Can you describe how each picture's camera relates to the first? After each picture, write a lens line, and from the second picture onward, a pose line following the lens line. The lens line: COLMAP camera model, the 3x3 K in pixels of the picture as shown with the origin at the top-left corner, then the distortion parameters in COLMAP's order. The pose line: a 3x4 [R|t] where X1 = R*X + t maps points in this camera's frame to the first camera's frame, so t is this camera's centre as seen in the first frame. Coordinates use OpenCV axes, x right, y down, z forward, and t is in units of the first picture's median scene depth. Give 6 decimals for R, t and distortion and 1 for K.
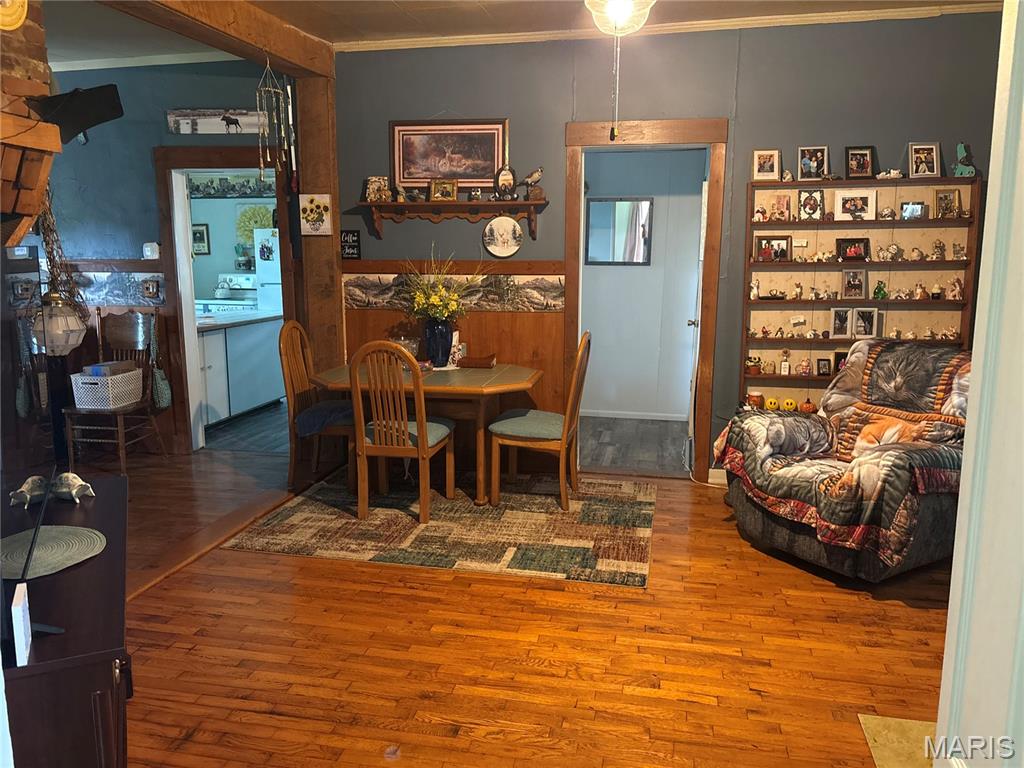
lens RADIAL K [[774.4, 0, 512.0], [0, 774.4, 384.0], [0, 0, 1]] dist [0.062592, -0.068855]
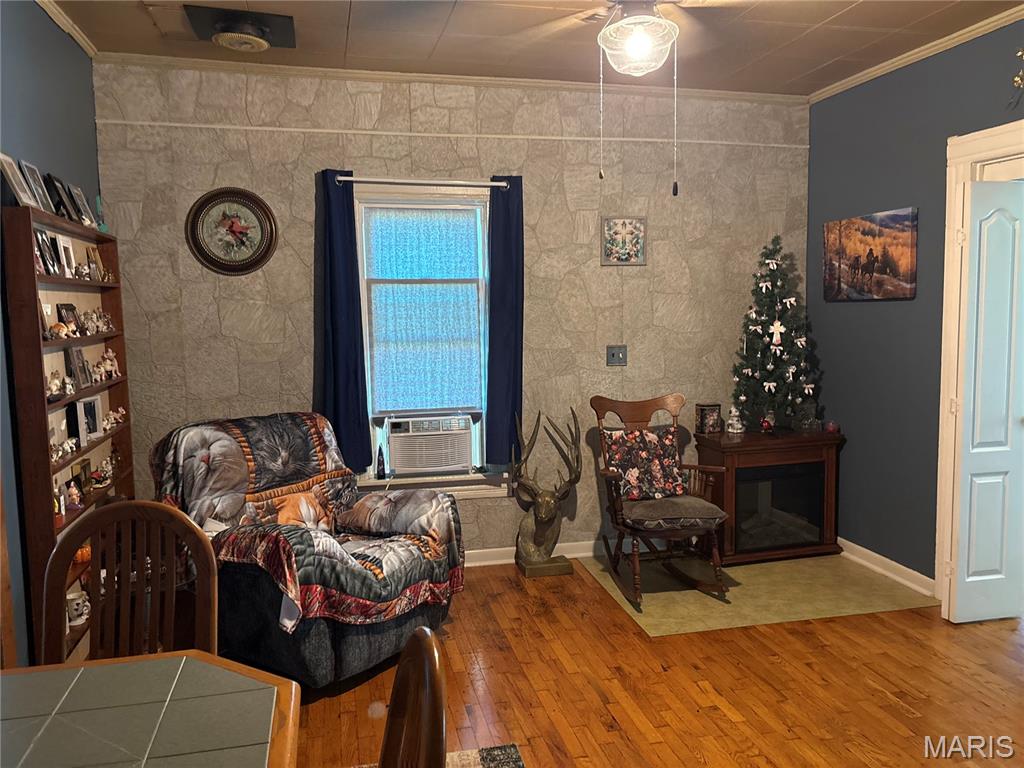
lens RADIAL K [[773.9, 0, 510.5], [0, 773.9, 375.6], [0, 0, 1]] dist [0.061308, -0.068009]
pose [[-0.432020, -0.067685, 0.899320, -0.563643], [0.165670, 0.974254, 0.152911, -0.243290], [-0.886517, 0.215051, -0.409684, 1.410215]]
